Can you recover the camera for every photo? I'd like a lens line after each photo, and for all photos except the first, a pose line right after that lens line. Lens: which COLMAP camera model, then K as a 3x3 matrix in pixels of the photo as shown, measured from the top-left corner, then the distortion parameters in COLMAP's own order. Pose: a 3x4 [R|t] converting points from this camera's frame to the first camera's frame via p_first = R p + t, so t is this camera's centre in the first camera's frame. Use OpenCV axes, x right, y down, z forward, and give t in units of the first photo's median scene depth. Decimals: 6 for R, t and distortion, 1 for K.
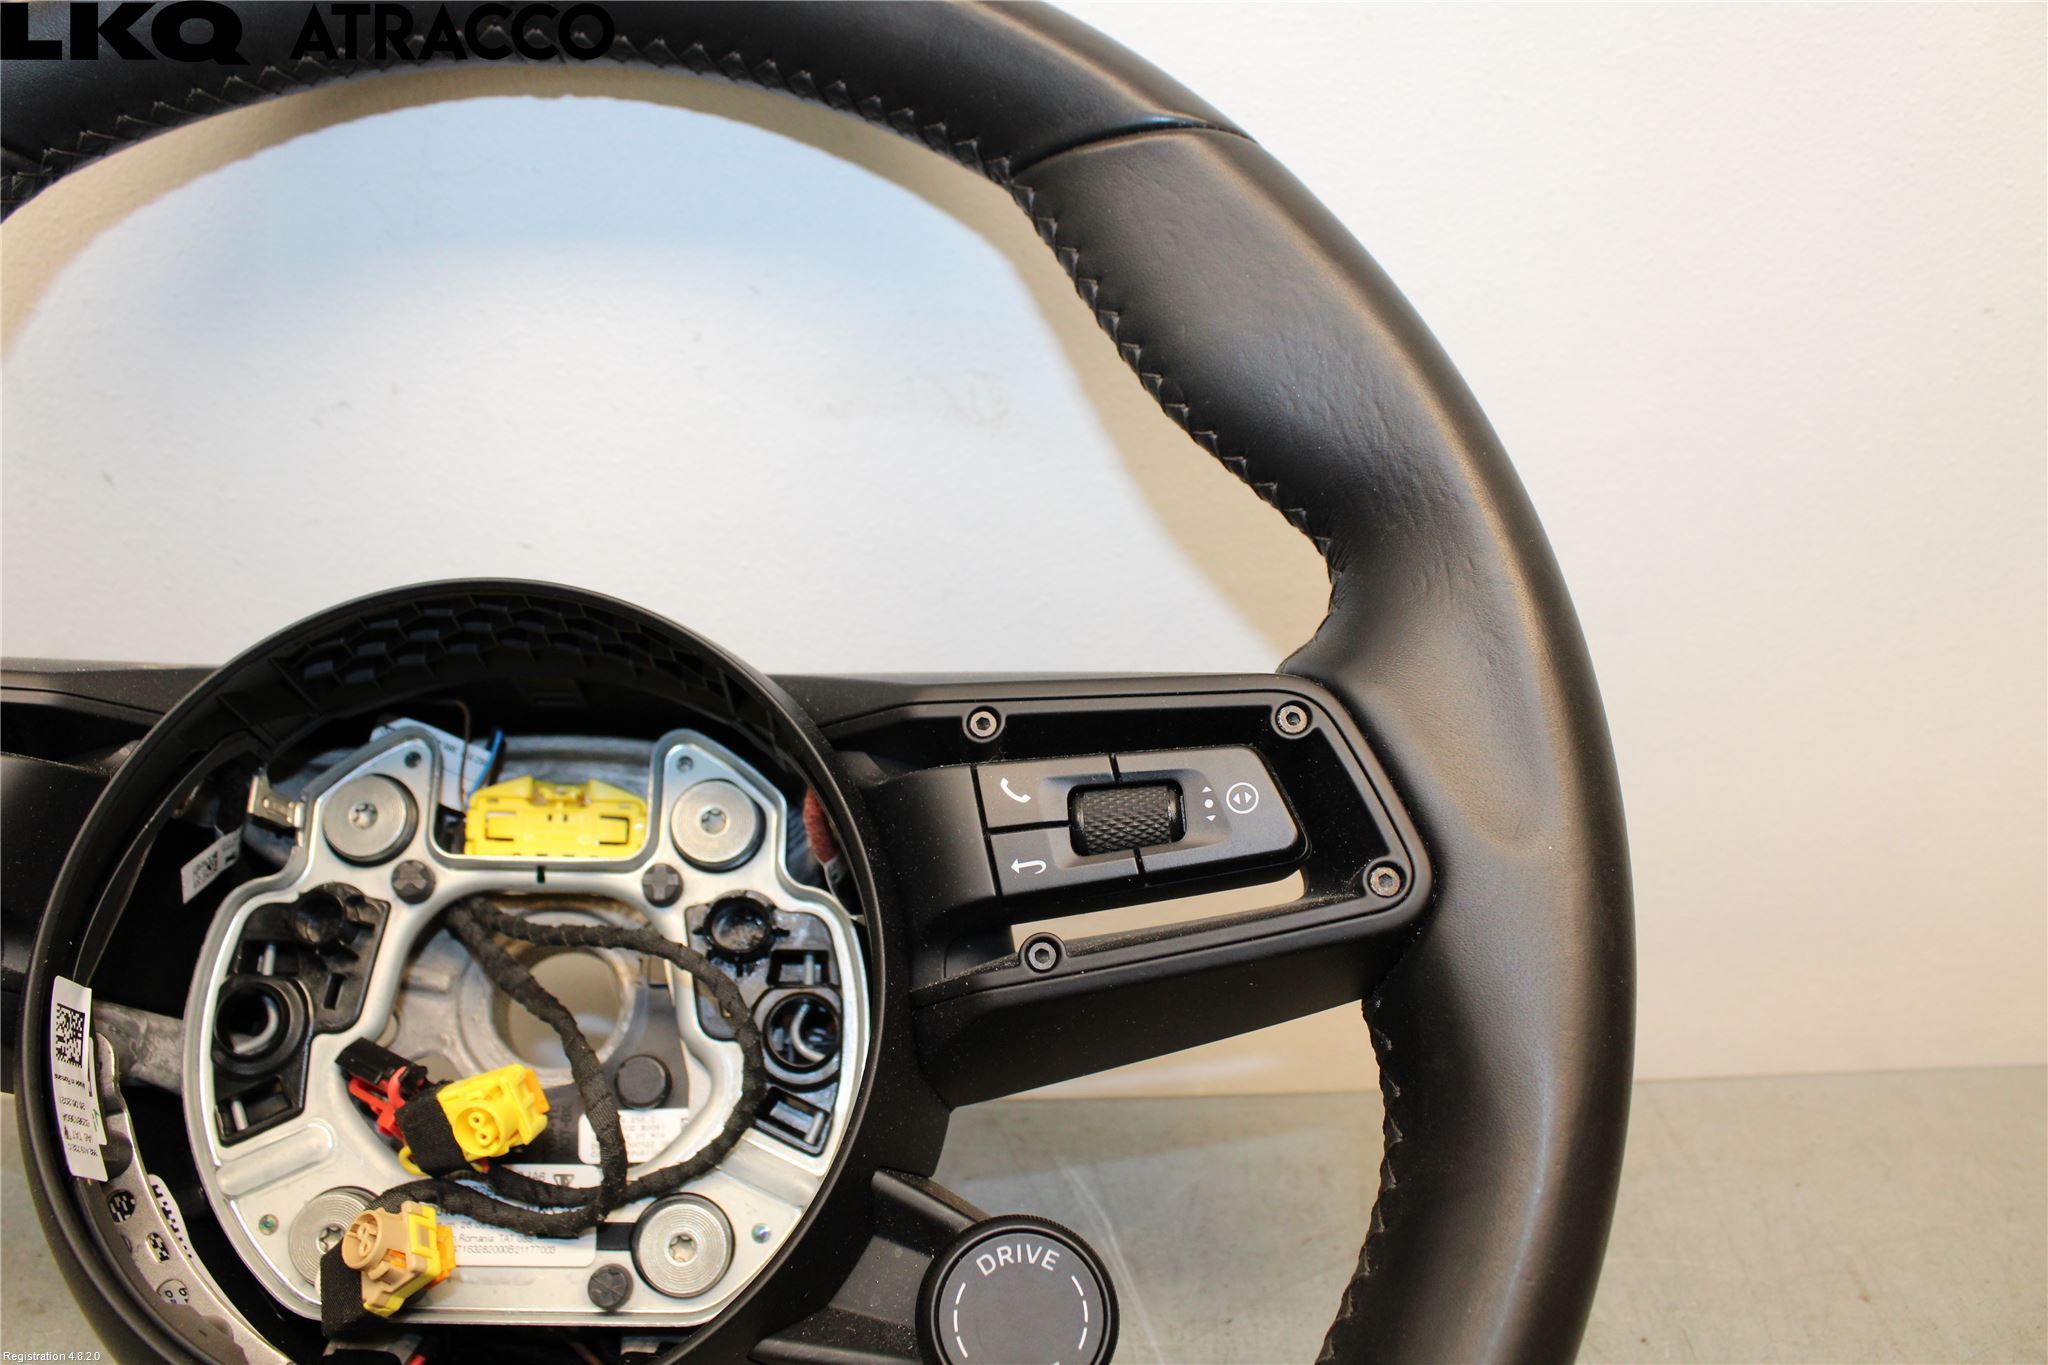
lens RADIAL K [[1706.1, 0, 1024.0], [0, 1706.1, 682.5], [0, 0, 1]] dist [-0.169687, 0.132460]
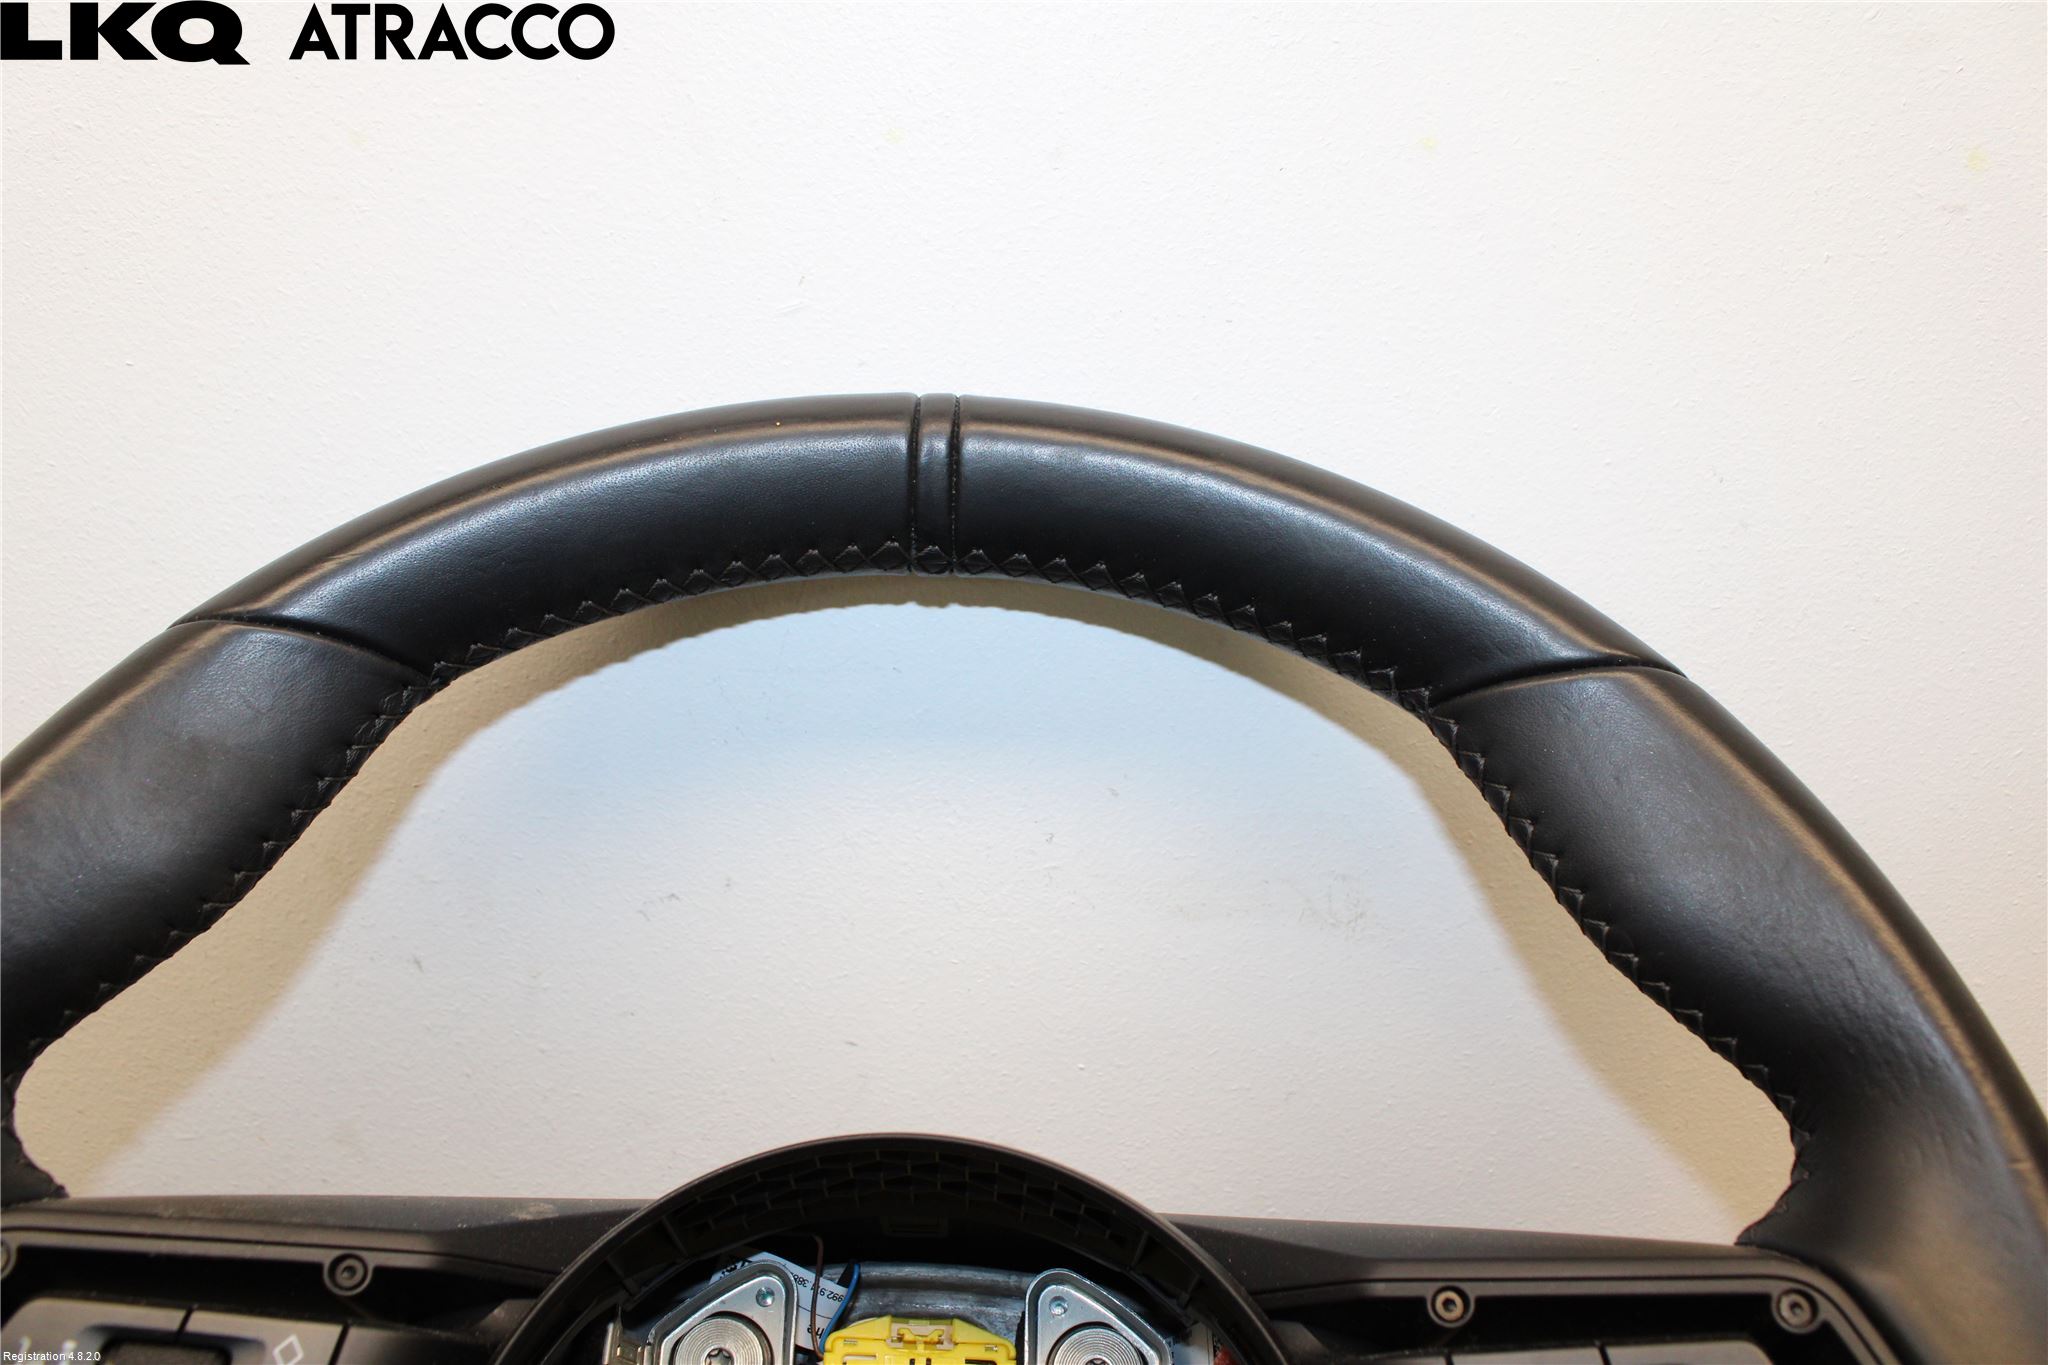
lens RADIAL K [[1706.1, 0, 1024.0], [0, 1706.1, 682.5], [0, 0, 1]] dist [-0.169687, 0.132460]
pose [[0.999229, 0.002817, -0.039168, -0.198633], [-0.010537, 0.980079, -0.198327, -0.114489], [0.037829, 0.198587, 0.979353, 0.027640]]
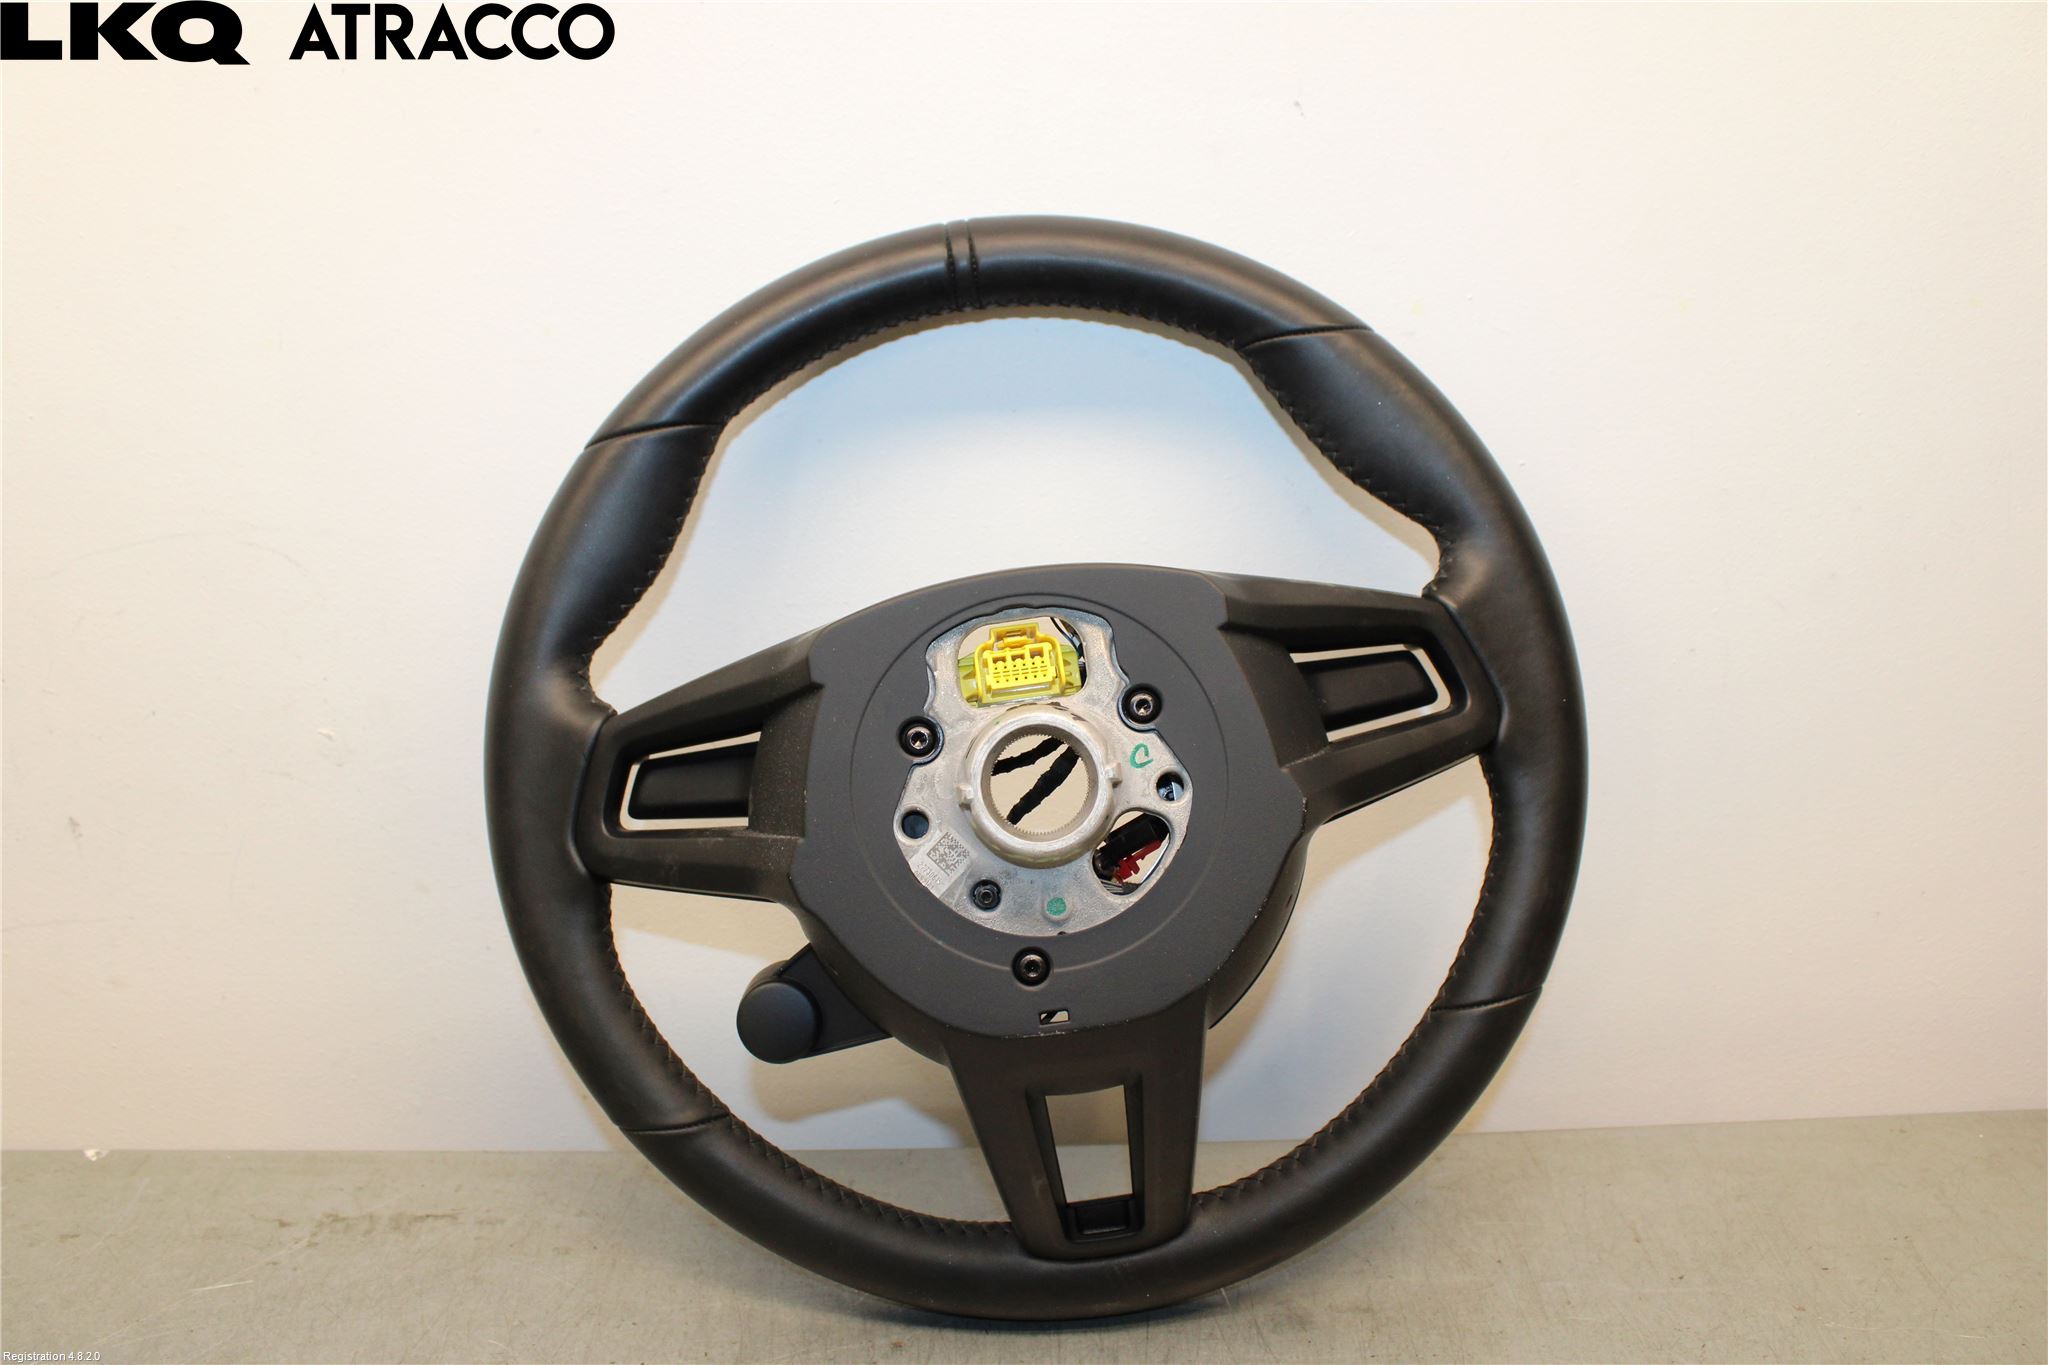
lens RADIAL K [[1706.1, 0, 1024.0], [0, 1706.1, 682.5], [0, 0, 1]] dist [-0.169687, 0.132460]
pose [[0.998311, -0.026828, -0.051533, -0.008782], [0.018352, 0.987203, -0.158408, 0.077985], [0.055123, 0.157195, 0.986028, -0.877528]]
